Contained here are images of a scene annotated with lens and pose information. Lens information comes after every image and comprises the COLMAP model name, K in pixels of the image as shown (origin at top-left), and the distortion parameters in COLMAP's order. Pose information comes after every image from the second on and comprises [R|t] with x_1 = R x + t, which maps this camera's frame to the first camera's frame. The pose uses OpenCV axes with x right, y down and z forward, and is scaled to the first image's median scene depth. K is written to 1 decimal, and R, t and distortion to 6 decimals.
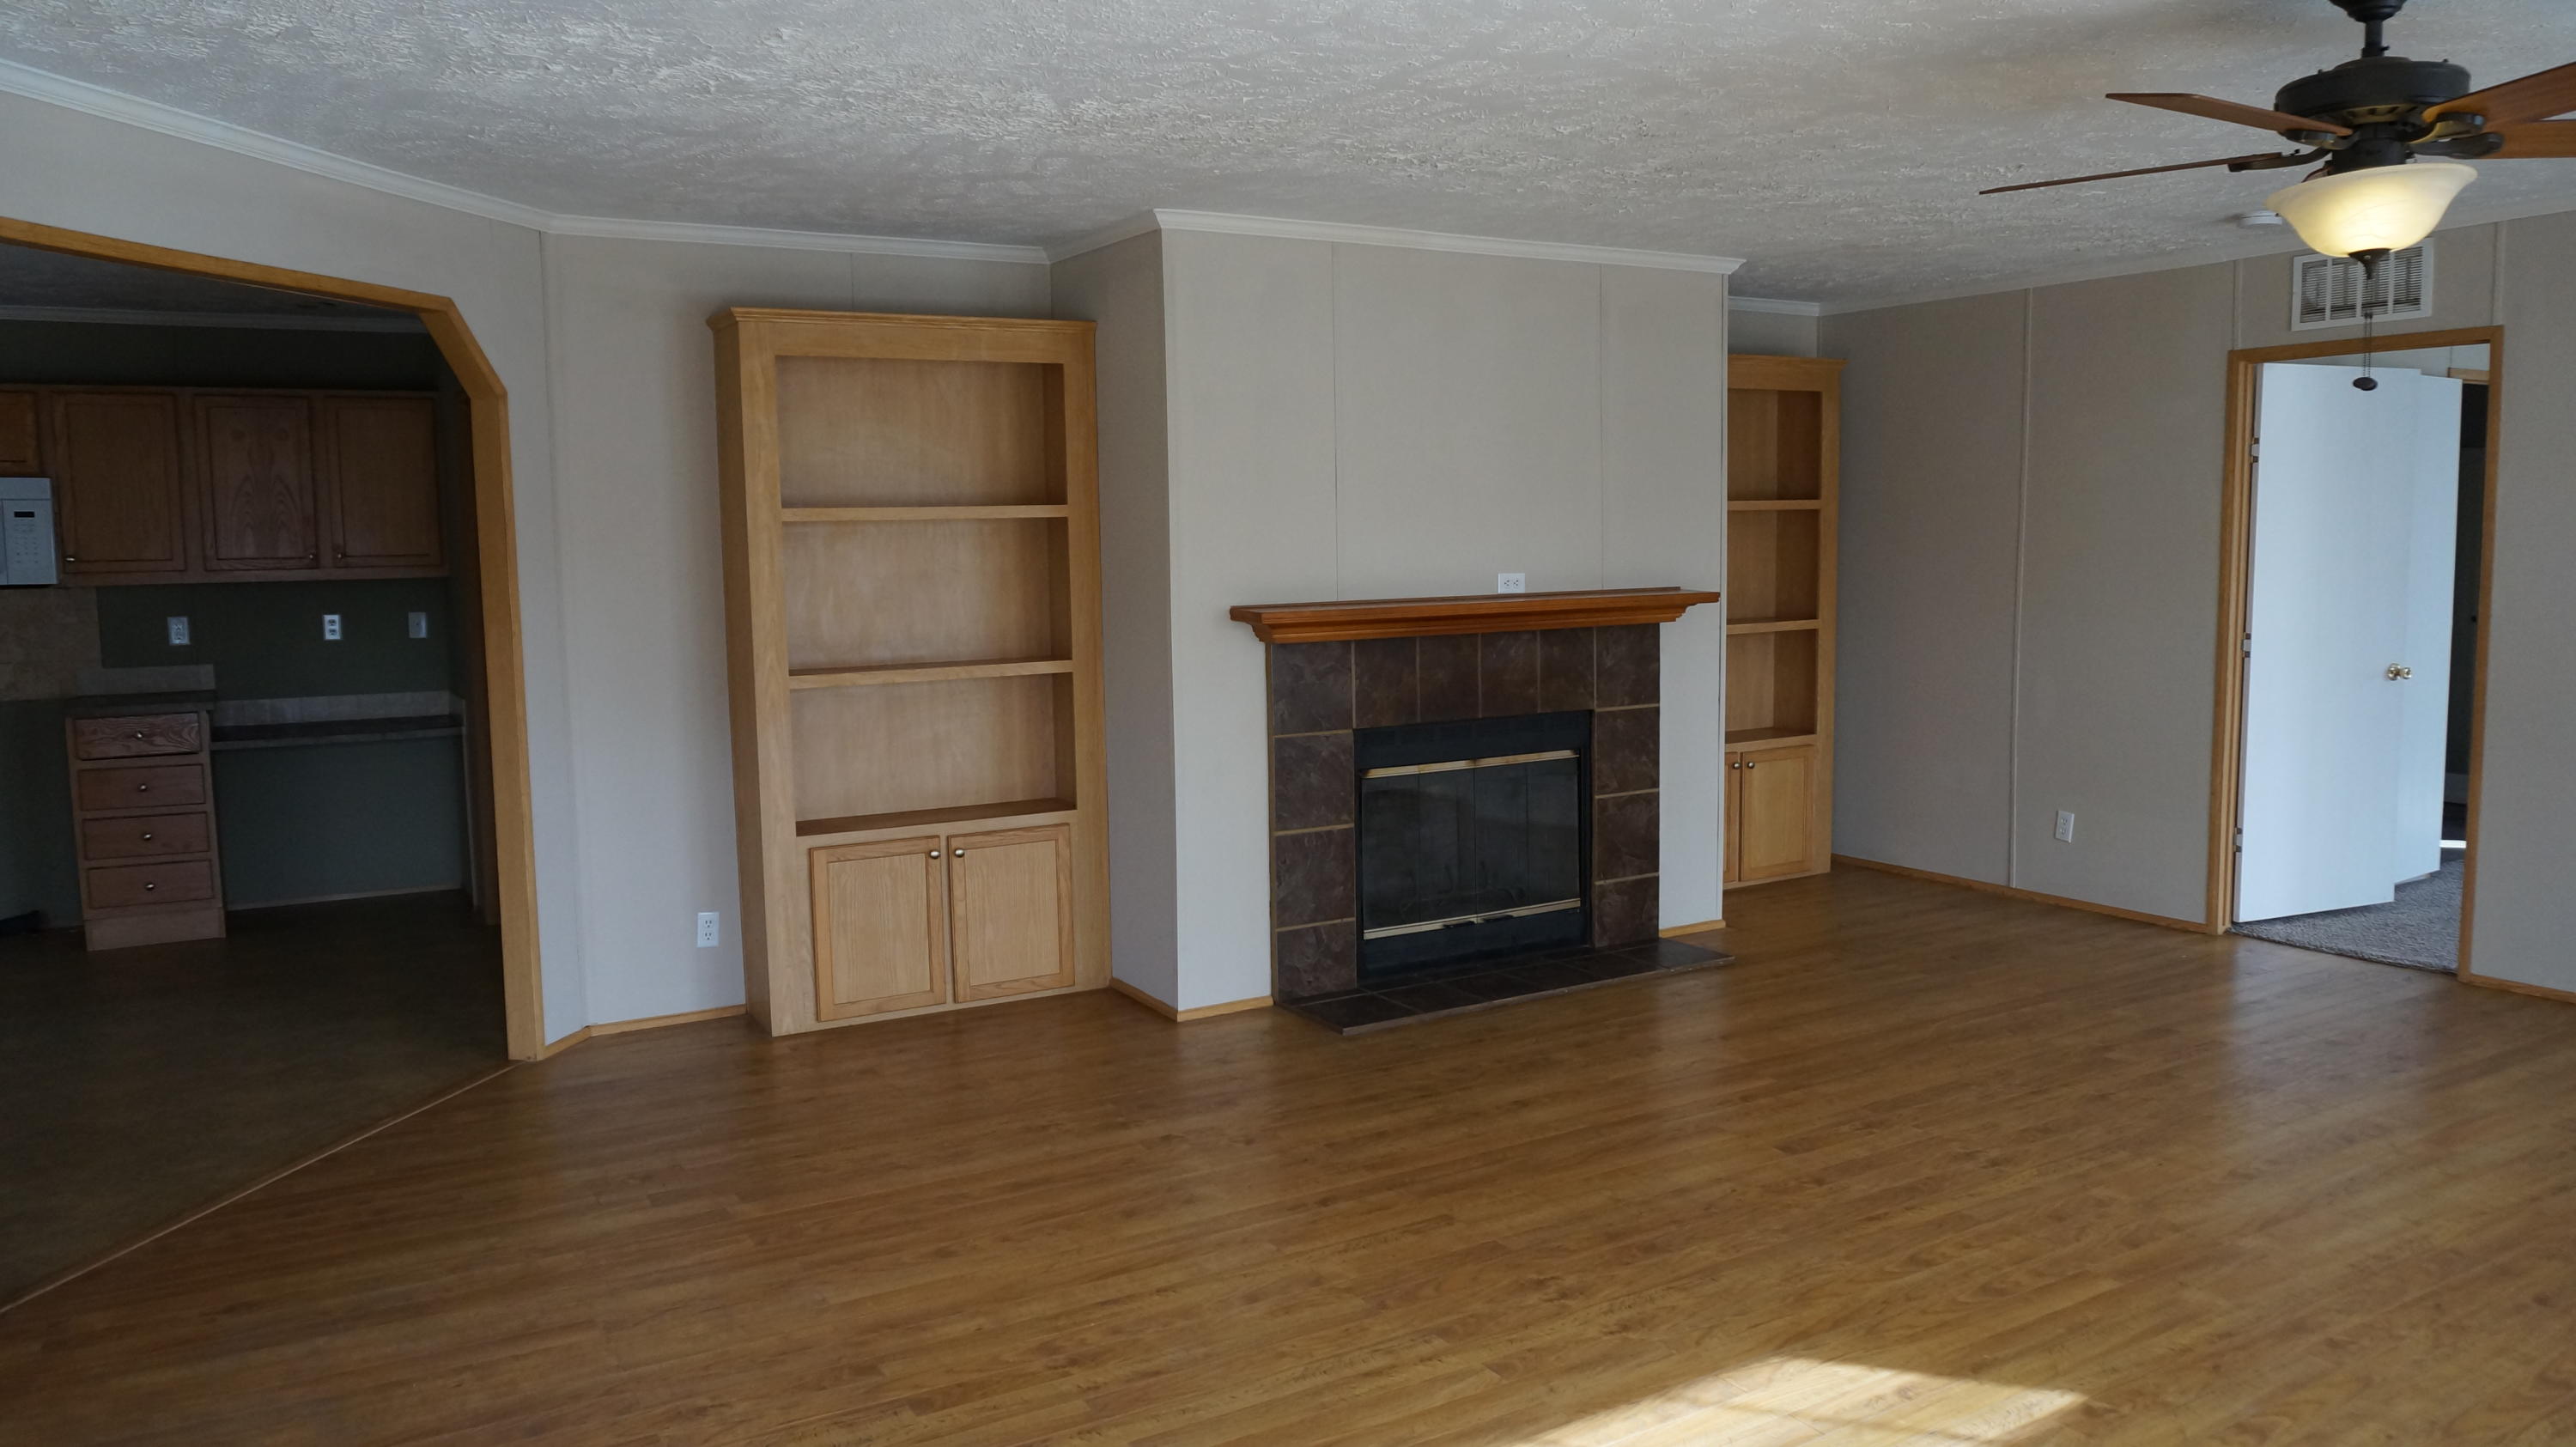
lens RADIAL K [[1763.3, 0, 1265.7], [0, 1763.3, 721.4], [0, 0, 1]] dist [-0.052244, 0.027375]
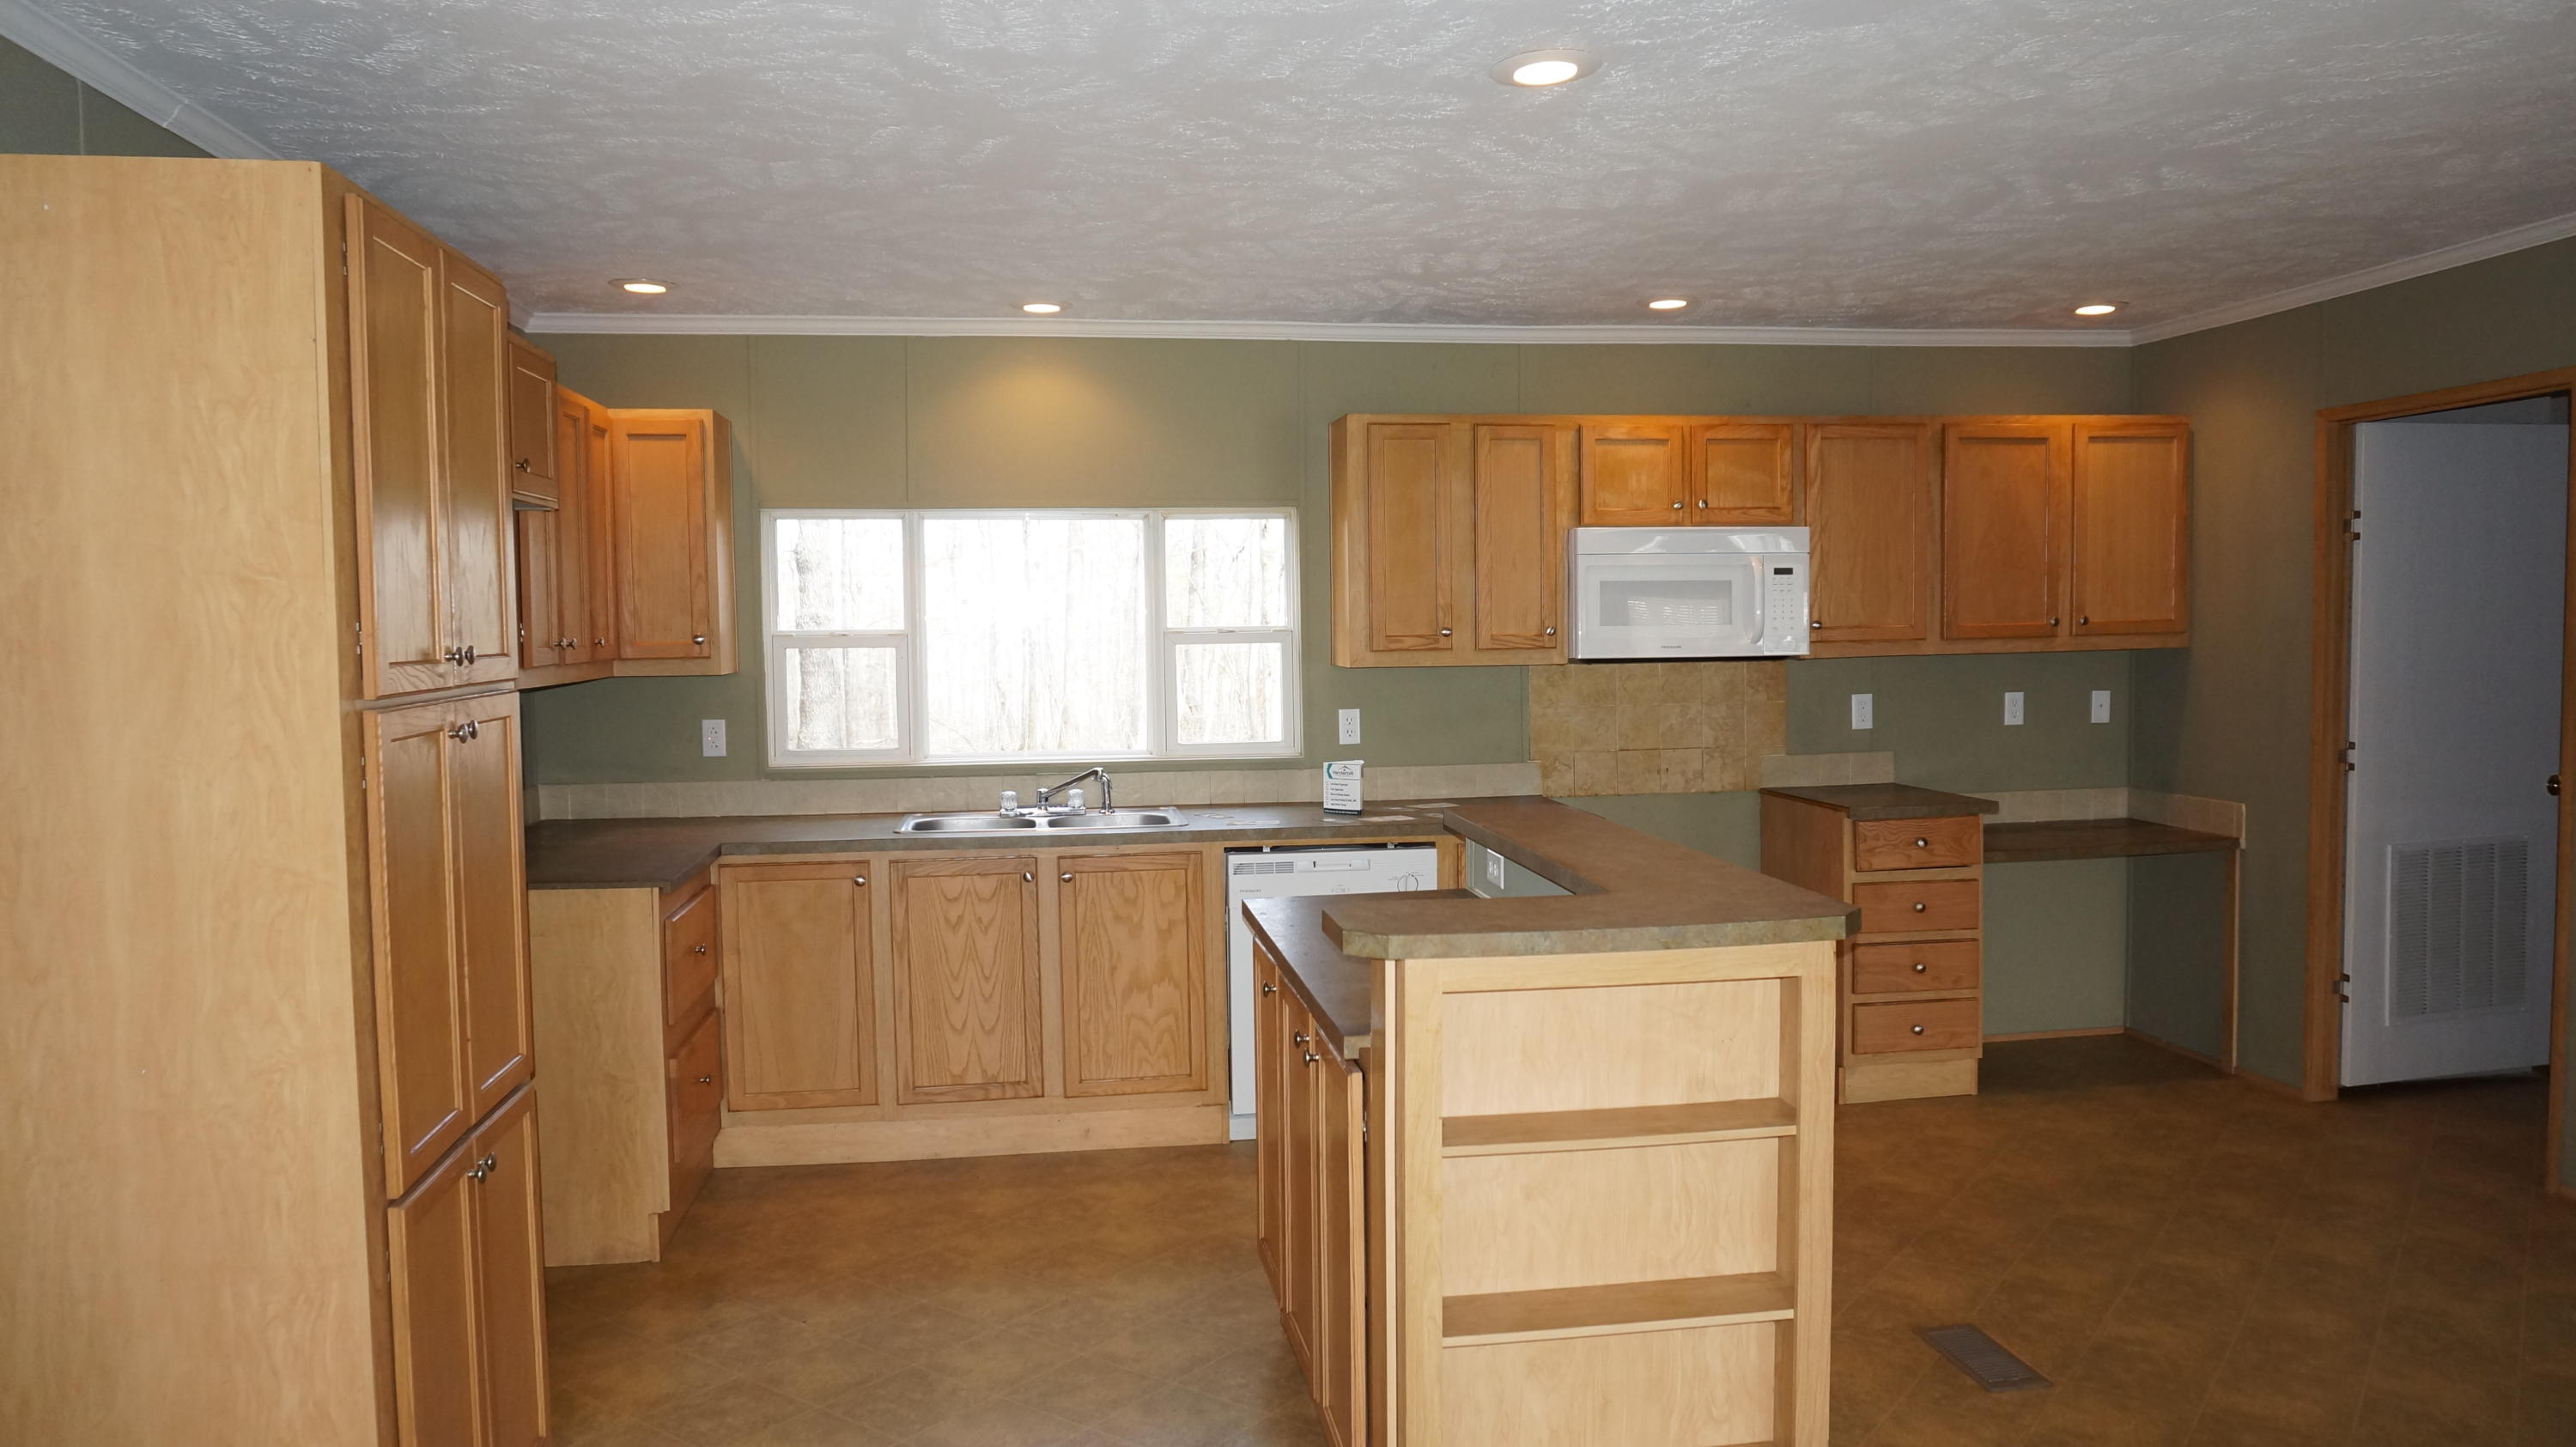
lens RADIAL K [[1723.6, 0, 1284.0], [0, 1723.6, 718.9], [0, 0, 1]] dist [-0.053380, 0.027648]
pose [[0.927834, 0.021346, -0.372382, -0.808780], [-0.034805, 0.998960, -0.029458, -0.020108], [0.371365, 0.040293, 0.927612, 0.186371]]
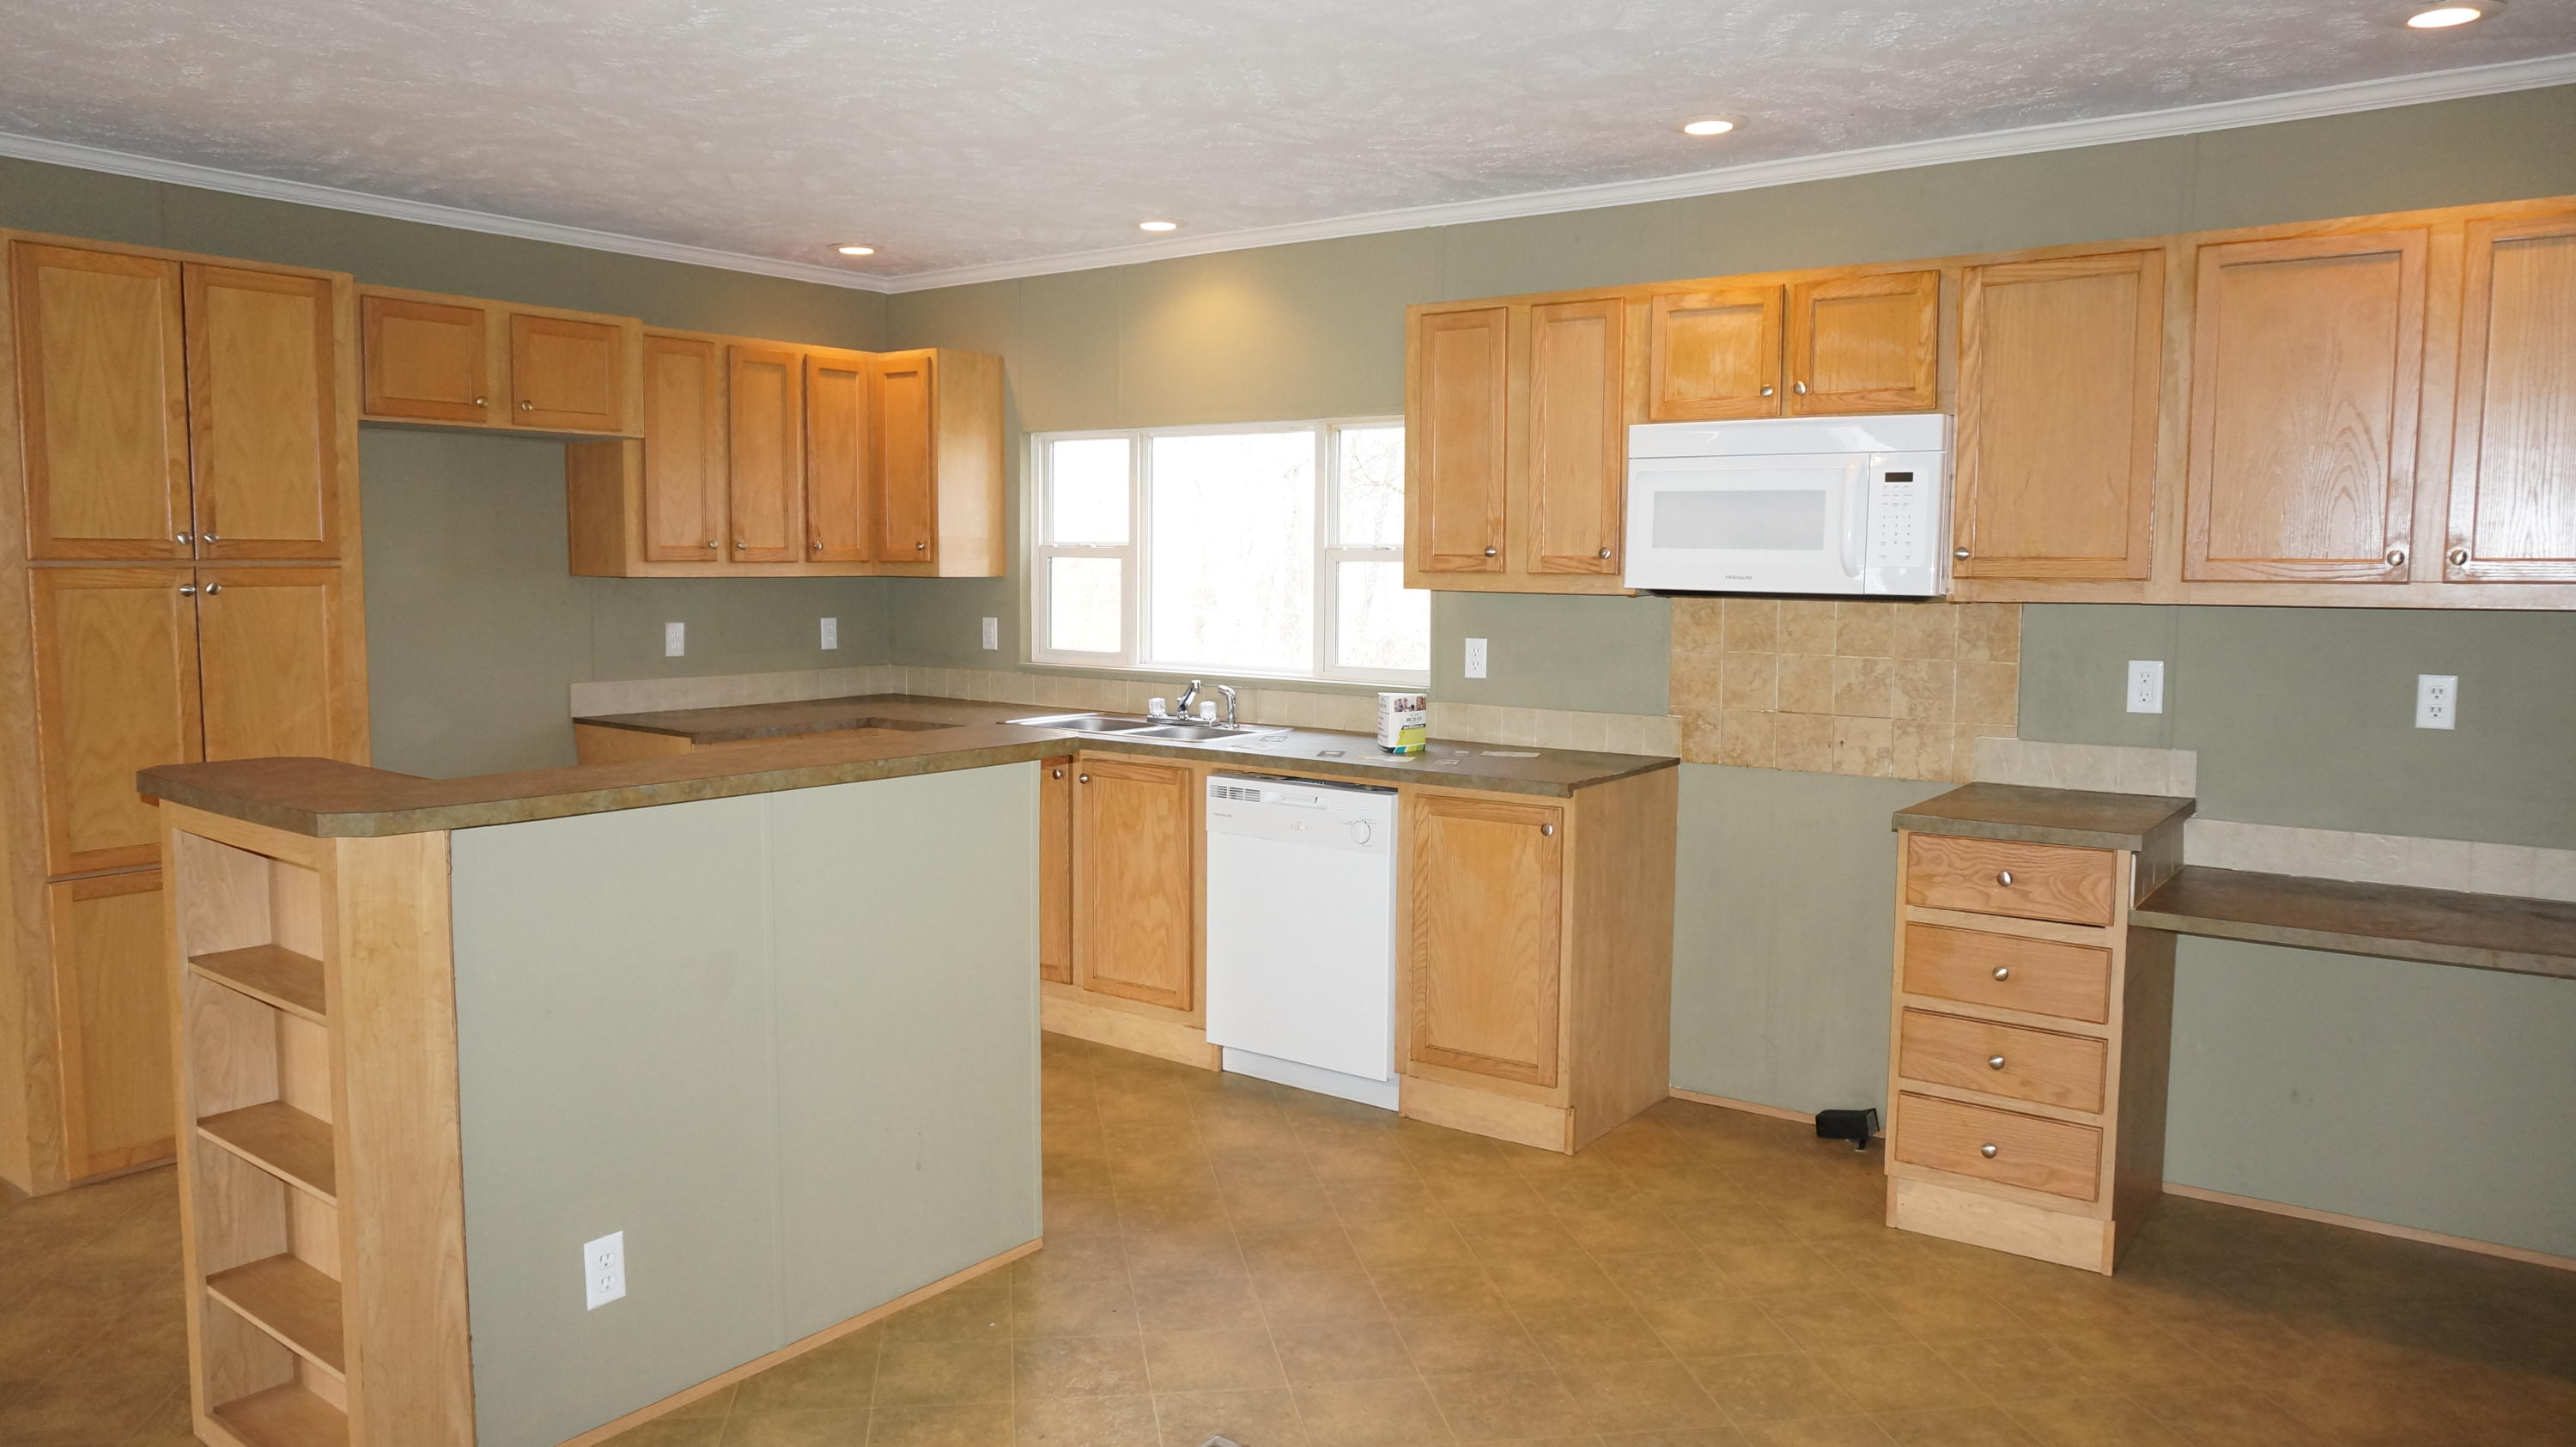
lens RADIAL K [[1723.6, 0, 1276.8], [0, 1723.6, 708.3], [0, 0, 1]] dist [-0.053380, 0.027648]
pose [[0.387699, 0.096579, -0.916712, -0.322651], [-0.103704, 0.992752, 0.060732, -0.068829], [0.915934, 0.071521, 0.394905, 0.736796]]
